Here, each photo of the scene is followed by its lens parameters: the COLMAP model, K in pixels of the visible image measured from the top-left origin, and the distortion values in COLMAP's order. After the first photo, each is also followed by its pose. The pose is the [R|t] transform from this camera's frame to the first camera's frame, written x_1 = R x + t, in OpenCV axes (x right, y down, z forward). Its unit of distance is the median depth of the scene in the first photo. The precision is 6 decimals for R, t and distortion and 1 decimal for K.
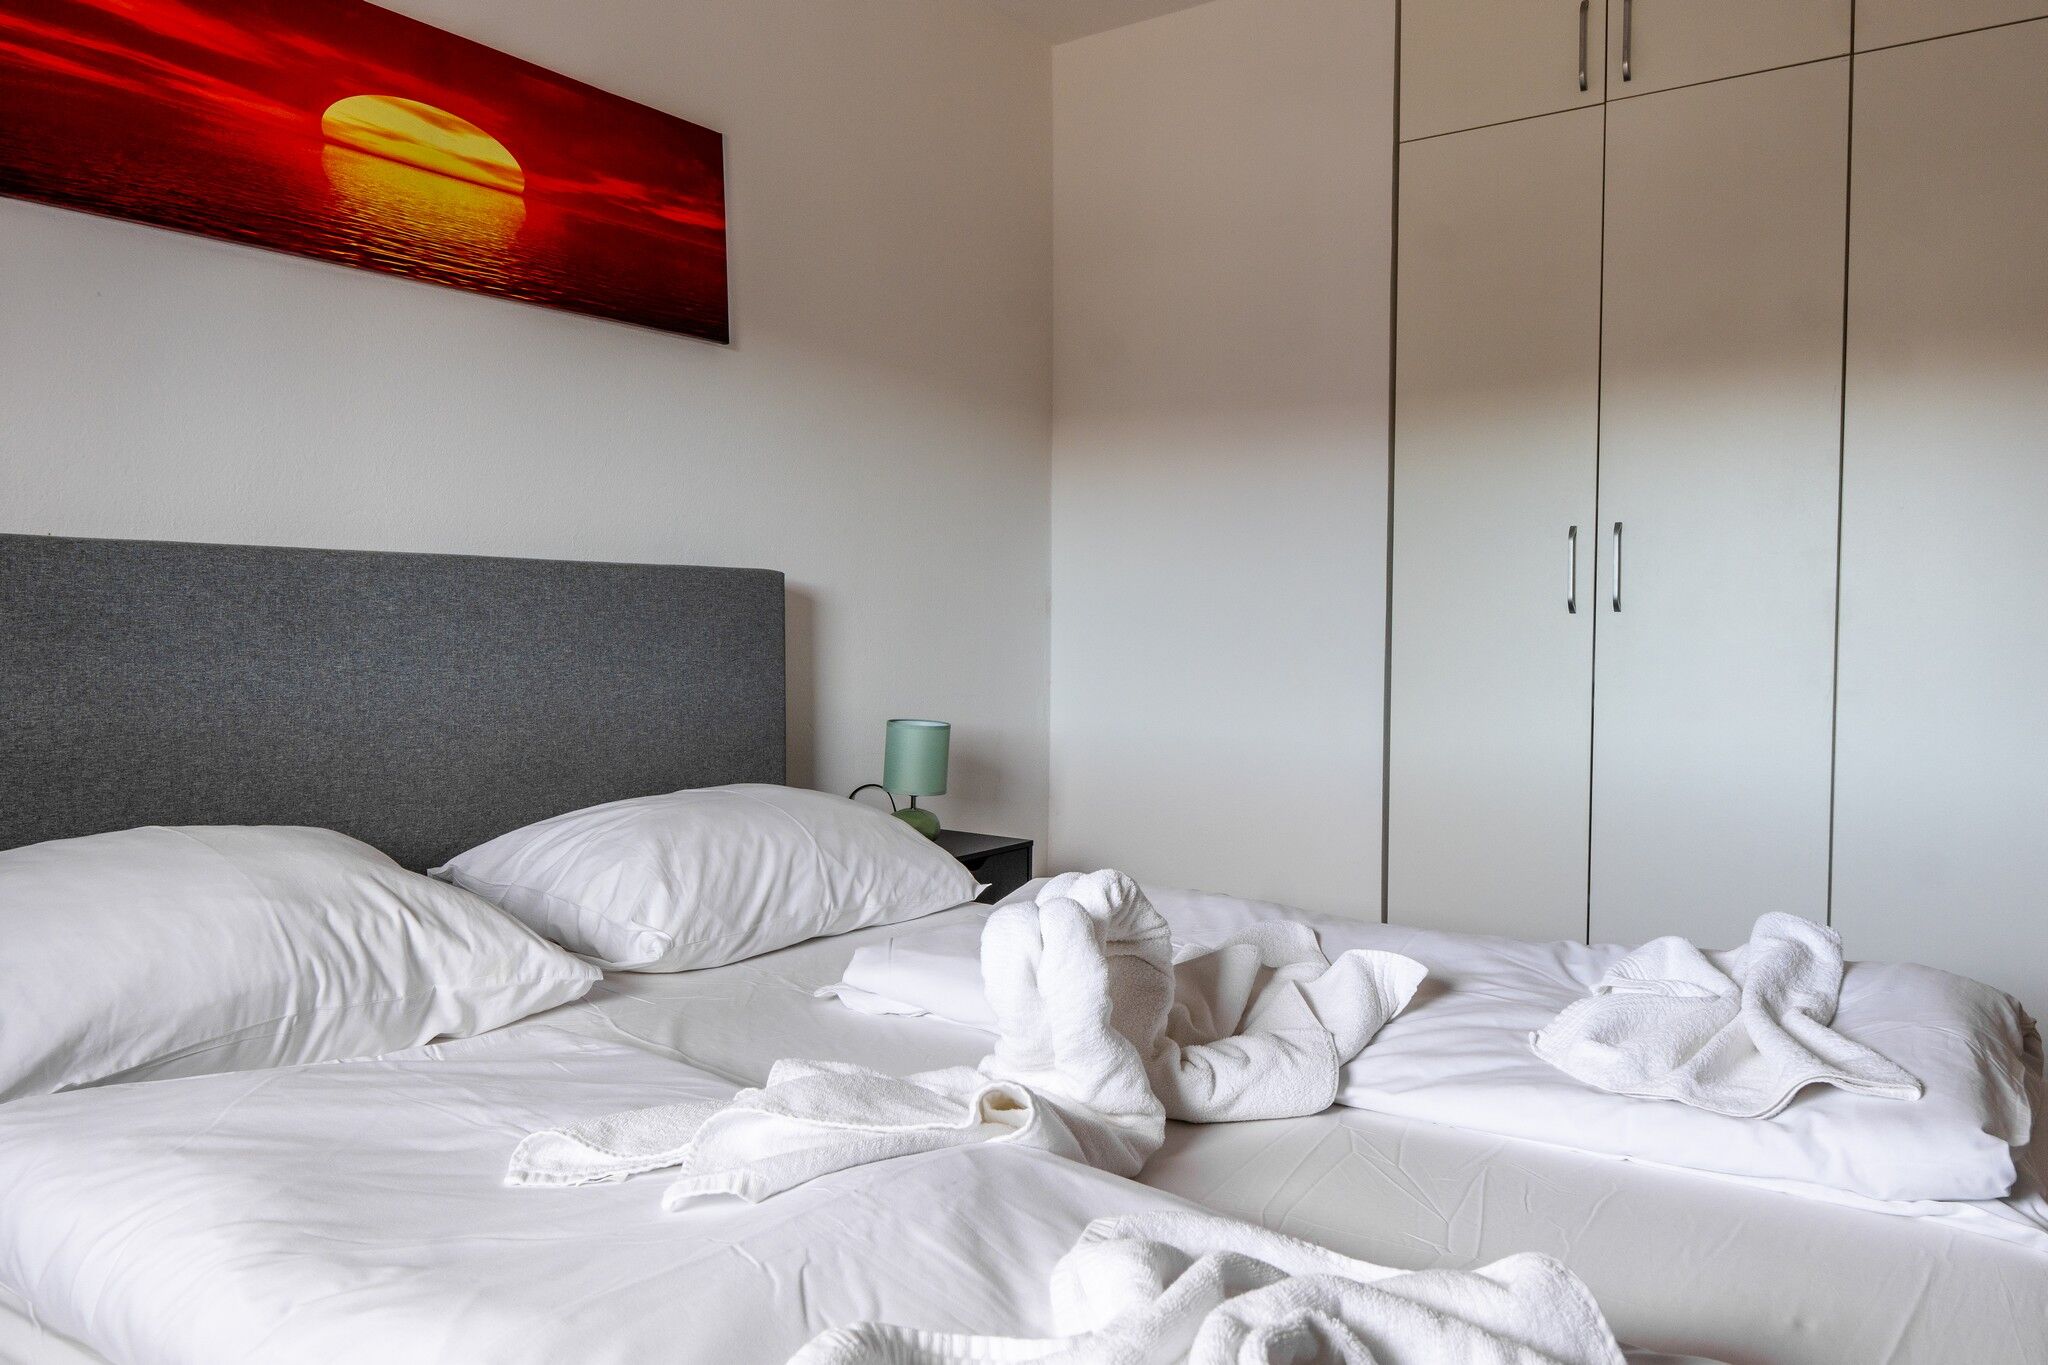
lens RADIAL K [[1442.4, 0, 1024.9], [0, 1442.4, 671.6], [0, 0, 1]] dist [0.001004, -0.004600]
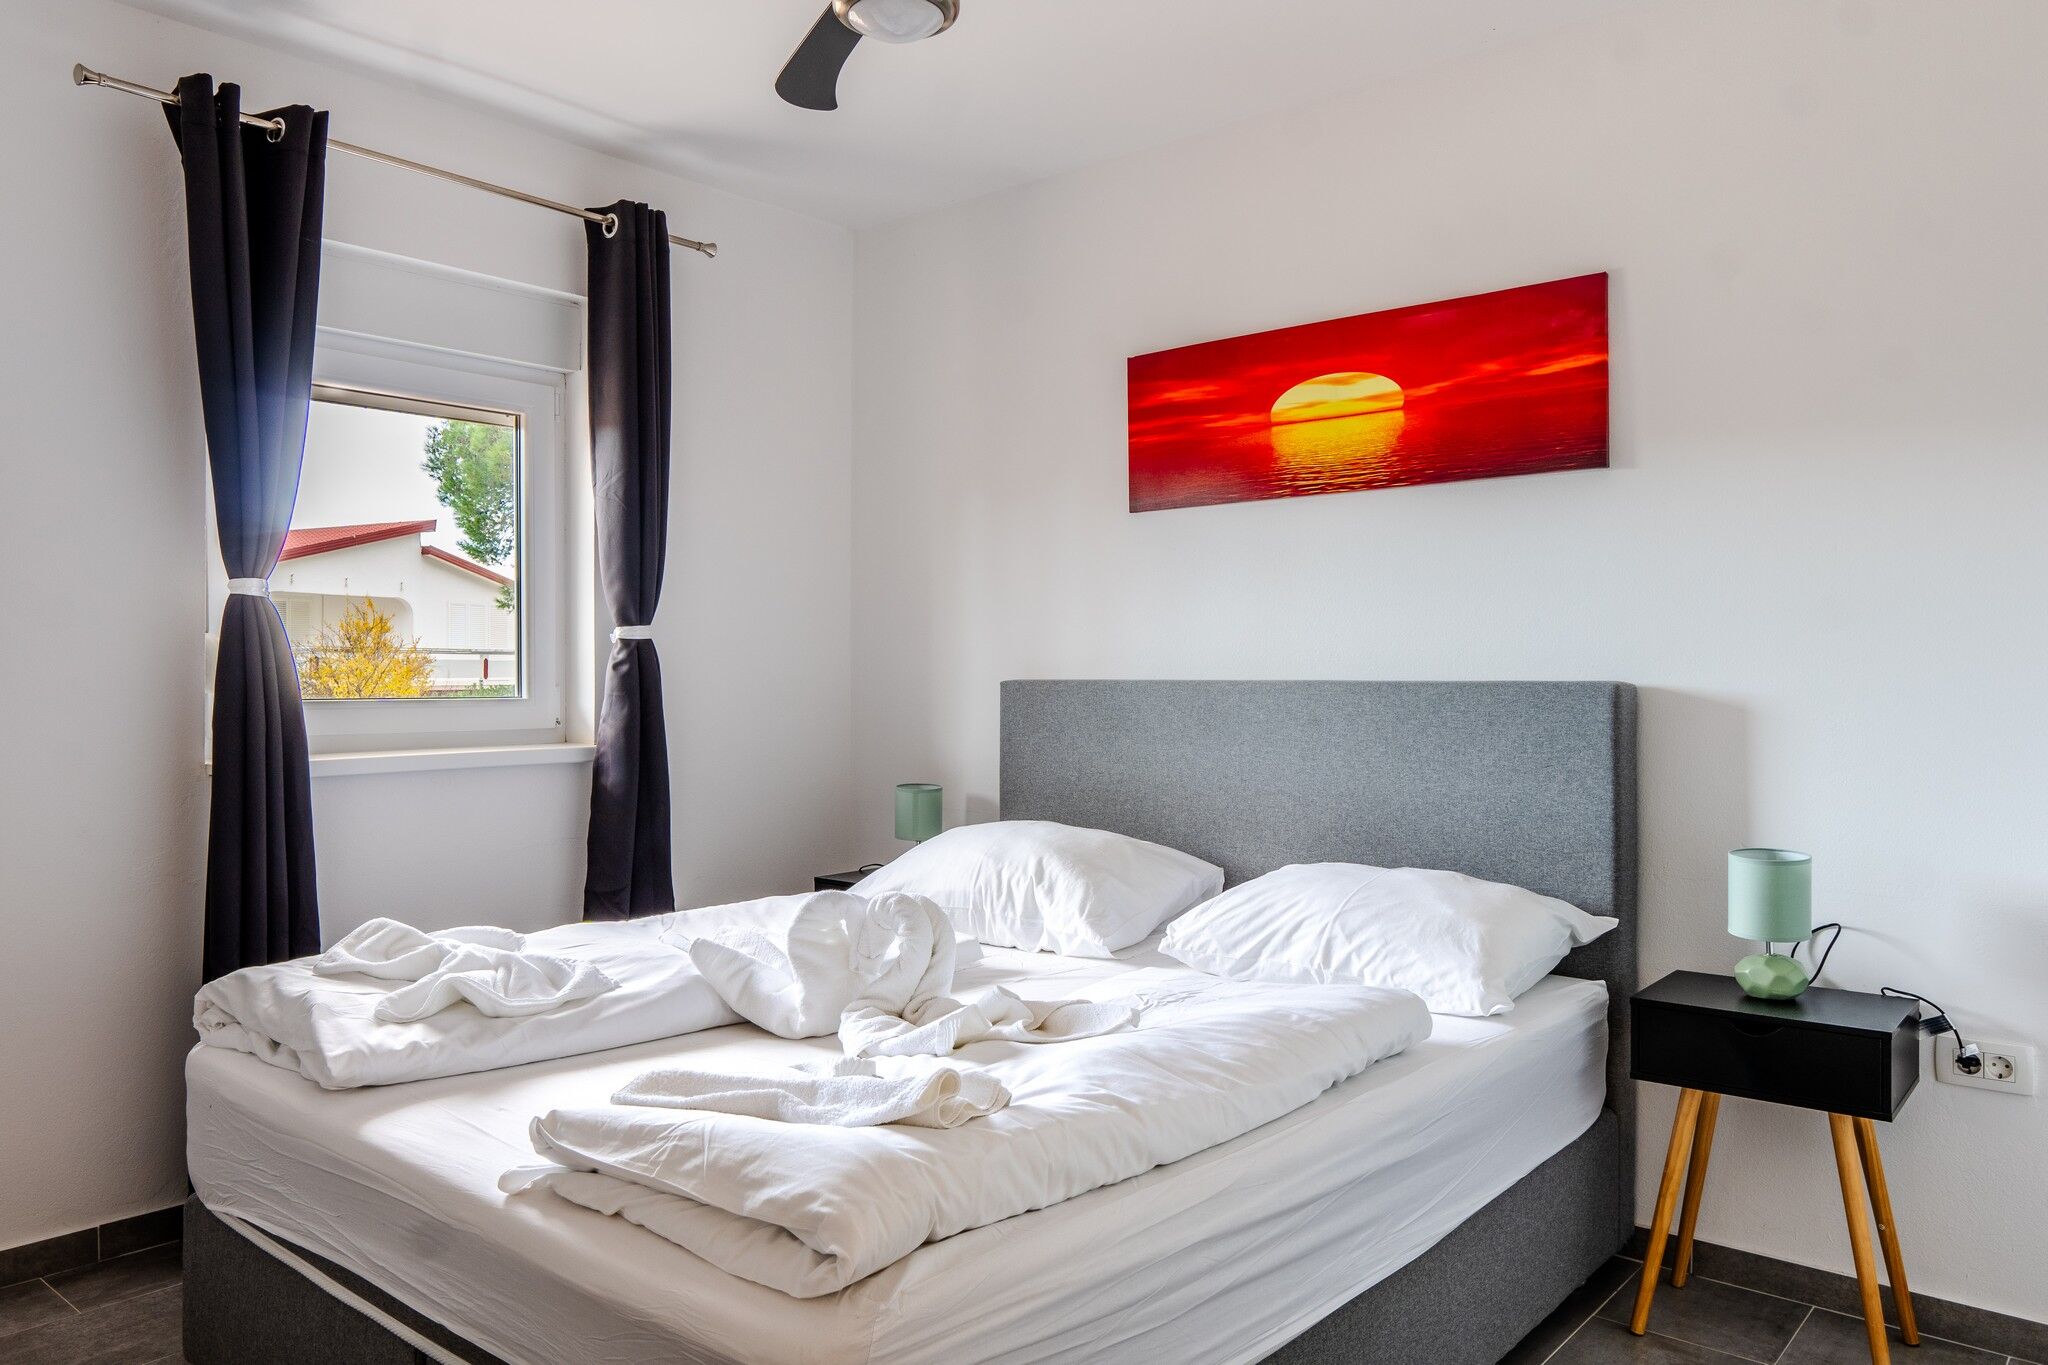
lens RADIAL K [[1432.2, 0, 1009.5], [0, 1432.2, 673.3], [0, 0, 1]] dist [0.004267, -0.006021]
pose [[-0.081421, -0.009823, -0.996631, 1.058781], [-0.035294, 0.999353, -0.006967, -0.065711], [0.996055, 0.034607, -0.081715, 0.795280]]
